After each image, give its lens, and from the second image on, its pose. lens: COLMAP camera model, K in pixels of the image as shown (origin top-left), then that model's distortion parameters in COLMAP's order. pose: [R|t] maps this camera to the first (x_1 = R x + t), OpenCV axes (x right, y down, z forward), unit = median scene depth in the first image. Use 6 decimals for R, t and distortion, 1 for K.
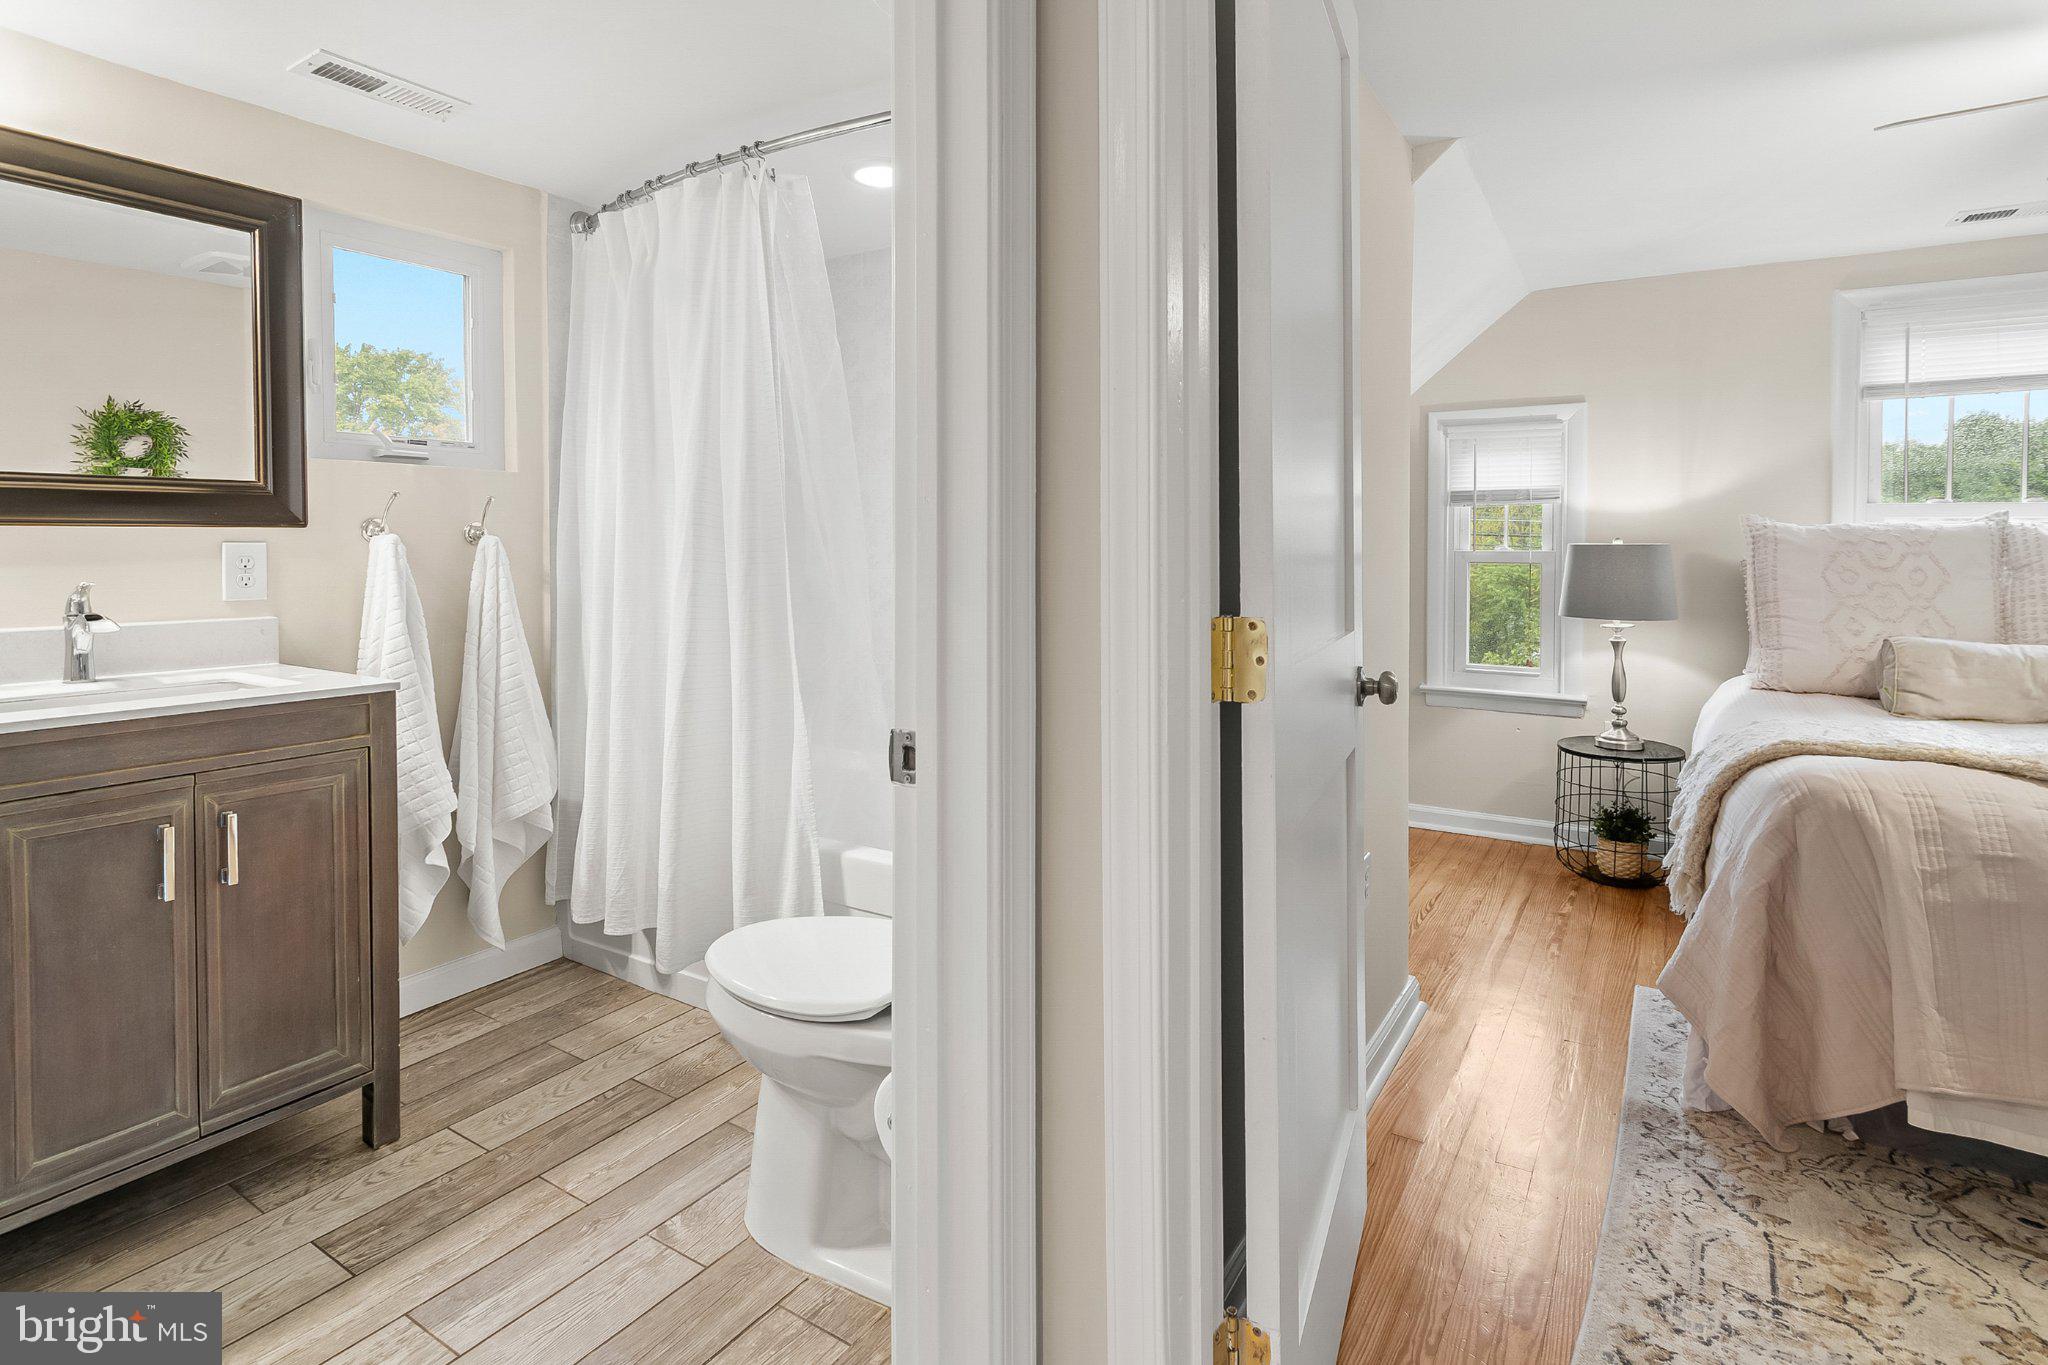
lens RADIAL K [[1031.6, 0, 1021.5], [0, 1031.6, 568.7], [0, 0, 1]] dist [-0.002791, -0.000842]
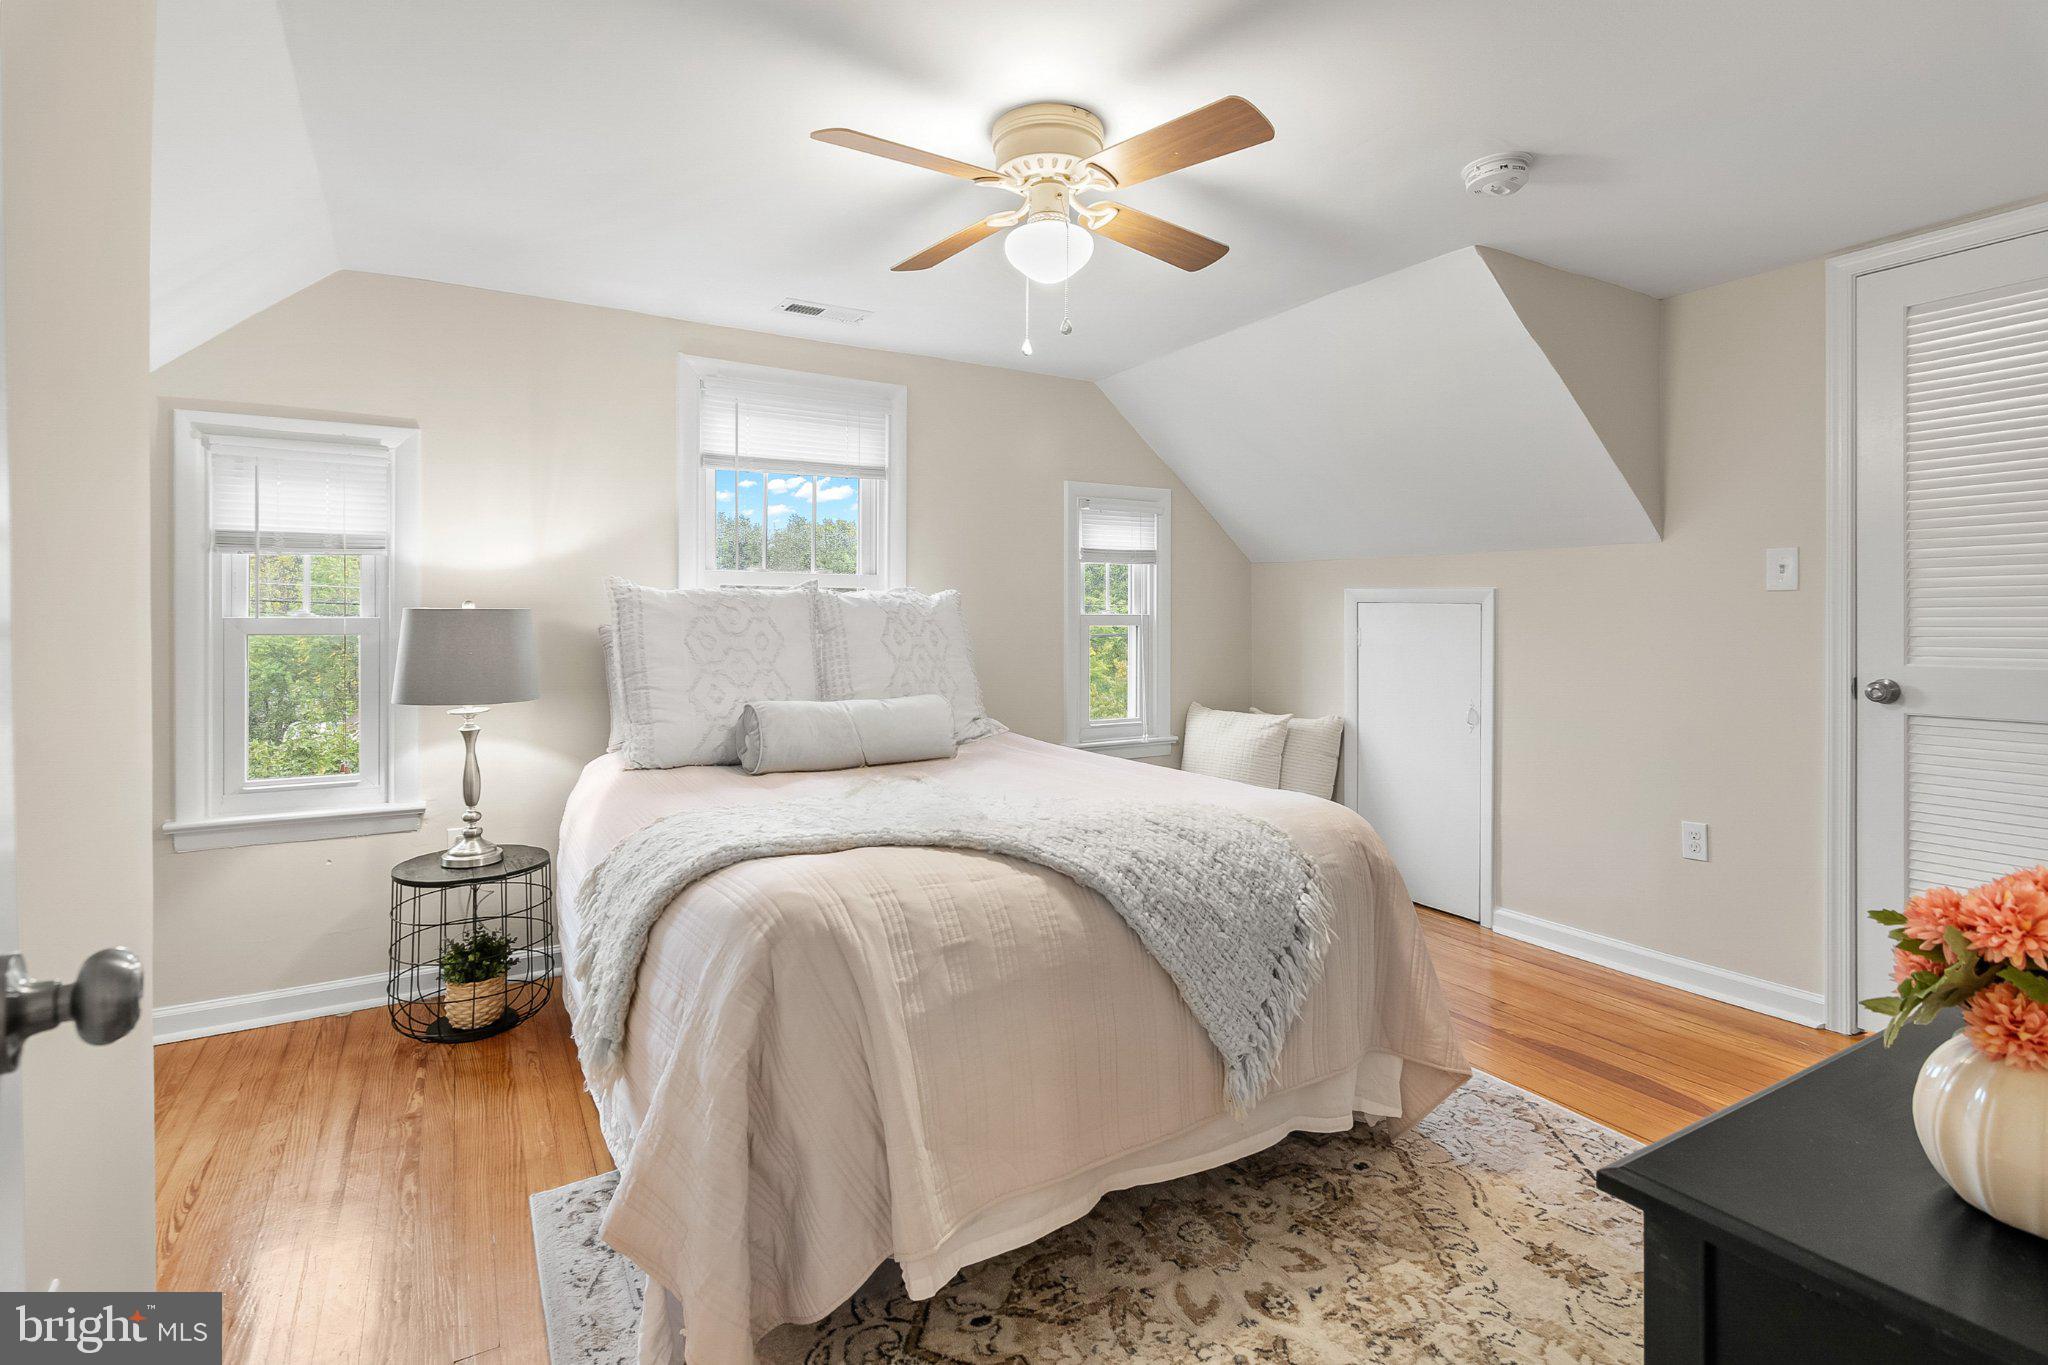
lens RADIAL K [[981.8, 0, 1023.0], [0, 981.8, 614.2], [0, 0, 1]] dist [-0.004721, -0.000172]
pose [[0.454861, 0.000289, 0.890562, 0.101304], [0.019640, 0.999753, -0.010355, -0.003192], [-0.890346, 0.022201, 0.454743, 0.281290]]
